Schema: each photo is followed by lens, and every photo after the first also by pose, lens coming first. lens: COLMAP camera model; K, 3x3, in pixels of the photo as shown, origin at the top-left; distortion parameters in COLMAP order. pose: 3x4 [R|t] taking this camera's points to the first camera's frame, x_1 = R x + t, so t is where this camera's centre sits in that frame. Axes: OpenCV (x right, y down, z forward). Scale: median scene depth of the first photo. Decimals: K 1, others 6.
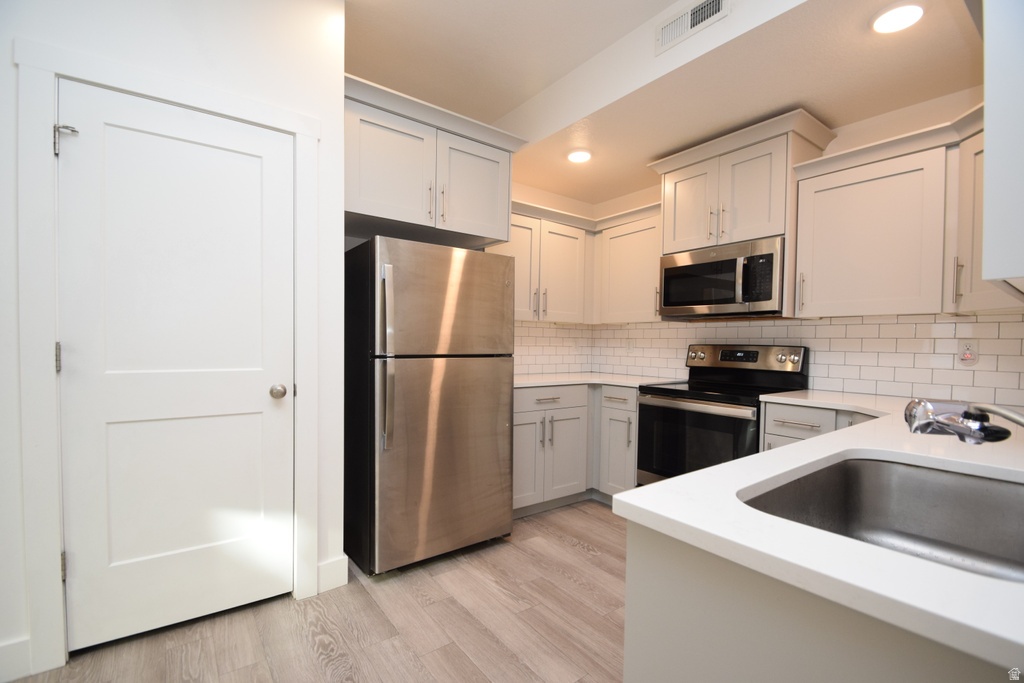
lens RADIAL K [[449.6, 0, 503.1], [0, 449.6, 360.0], [0, 0, 1]] dist [0.004258, -0.010554]
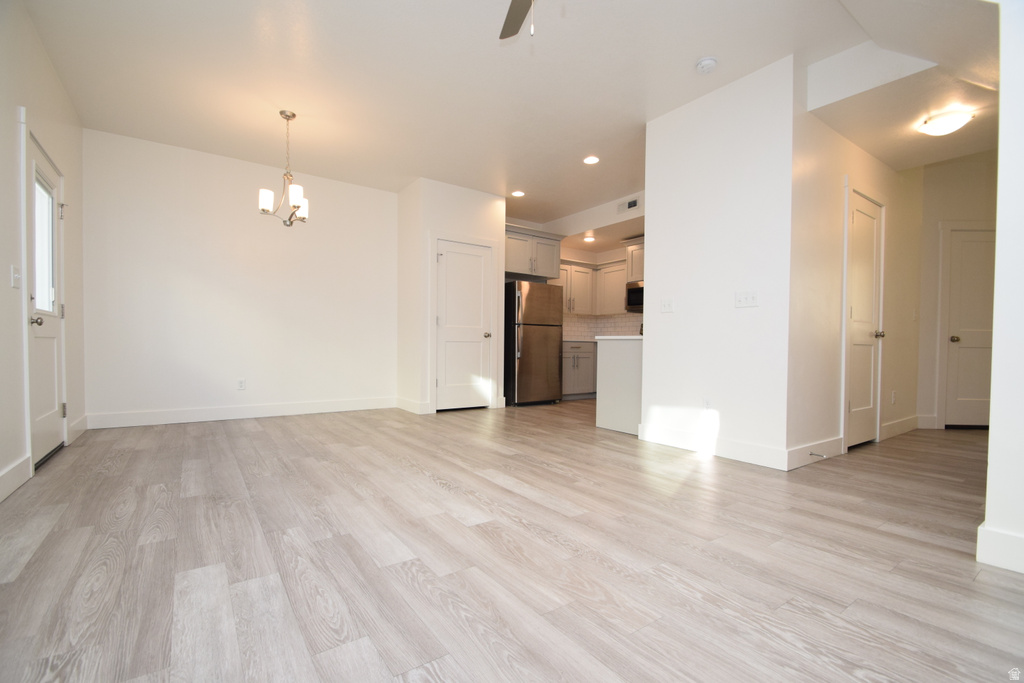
lens RADIAL K [[449.6, 0, 504.8], [0, 449.6, 356.9], [0, 0, 1]] dist [0.004258, -0.010554]
pose [[0.999875, -0.003990, -0.015281, -0.260931], [0.003803, 0.999918, -0.012221, 0.190816], [0.015328, 0.012161, 0.999809, -1.476346]]
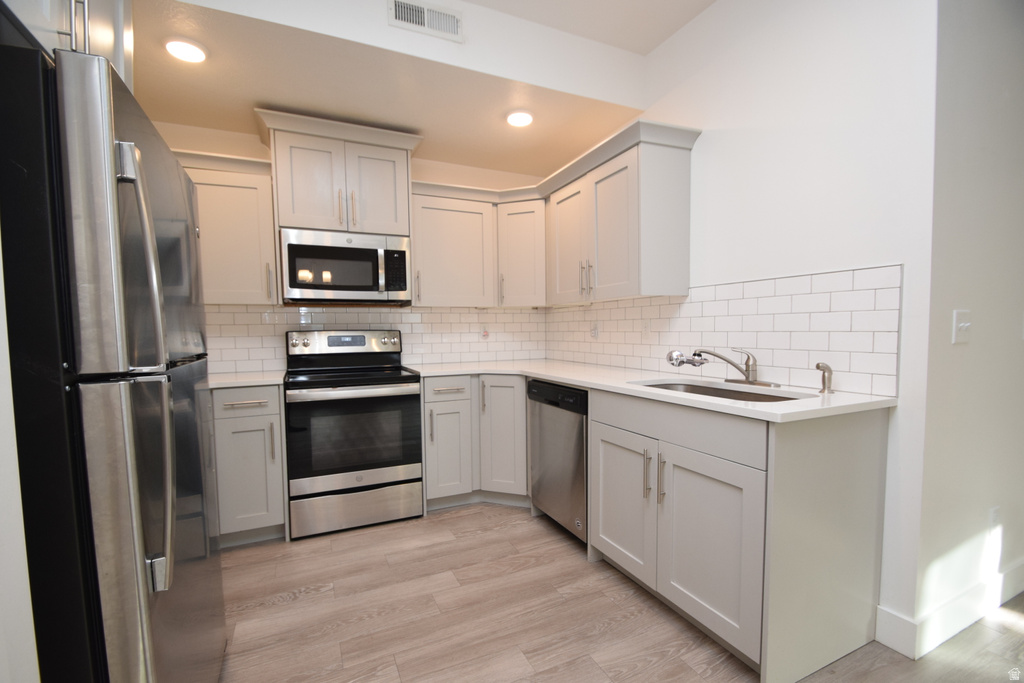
lens RADIAL K [[449.6, 0, 509.1], [0, 449.6, 356.9], [0, 0, 1]] dist [0.004258, -0.010554]
pose [[0.196388, -0.078693, 0.977363, -0.497060], [0.054242, 0.996120, 0.069304, -0.027910], [-0.979025, 0.039403, 0.199895, 0.494537]]
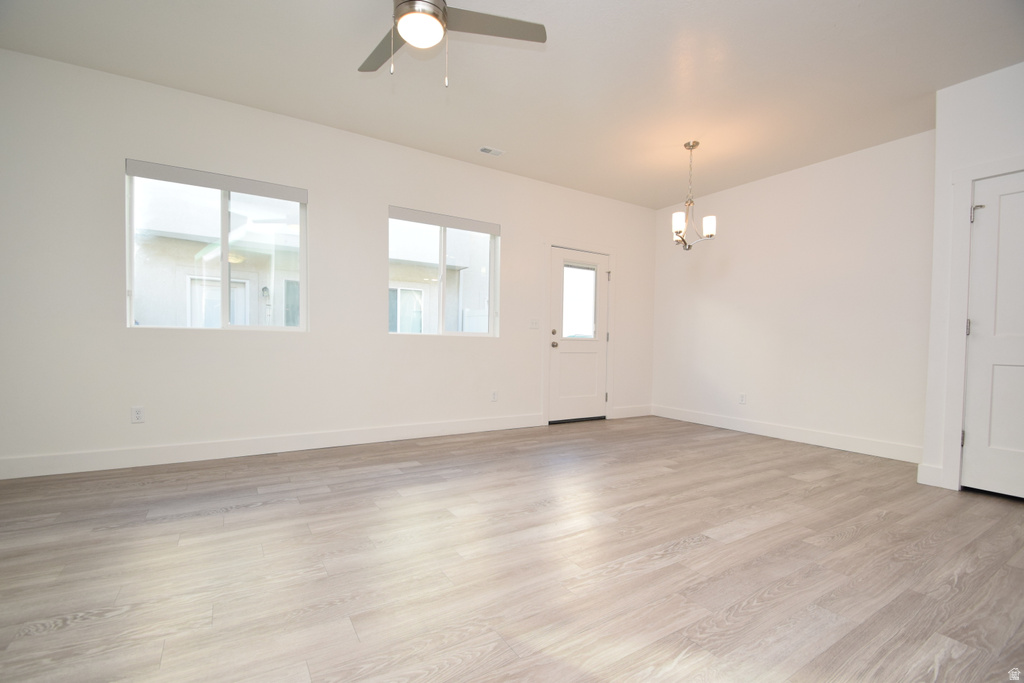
lens RADIAL K [[449.6, 0, 506.4], [0, 449.6, 354.6], [0, 0, 1]] dist [0.004258, -0.010554]
pose [[-0.074112, 0.008134, -0.997217, 0.638262], [-0.056057, 0.998352, 0.012309, 0.121075], [0.995673, 0.056813, -0.073533, -0.495374]]
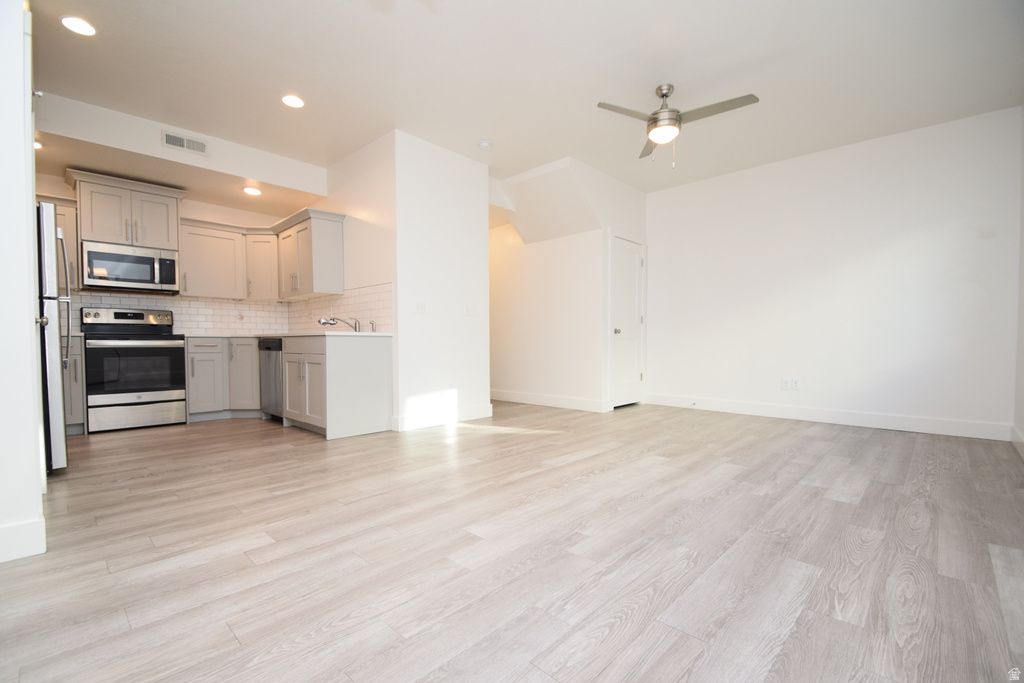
lens RADIAL K [[449.6, 0, 507.3], [0, 449.6, 357.8], [0, 0, 1]] dist [0.004258, -0.010554]
pose [[-0.174785, -0.049655, 0.983354, -1.471977], [0.036439, 0.997717, 0.056857, 0.113150], [-0.983932, 0.045770, -0.172577, -0.028571]]
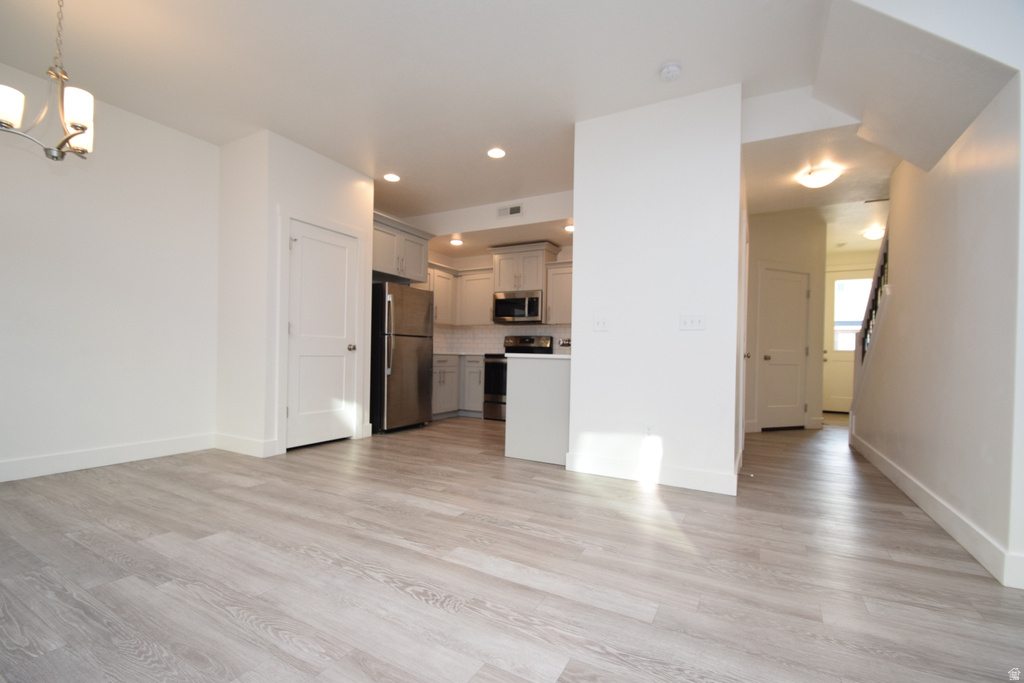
lens RADIAL K [[449.6, 0, 503.7], [0, 449.6, 355.4], [0, 0, 1]] dist [0.004258, -0.010554]
pose [[0.906907, 0.002144, 0.421325, -0.589222], [0.008651, 0.999681, -0.023708, 0.133299], [-0.421242, 0.025146, 0.906600, -1.105693]]
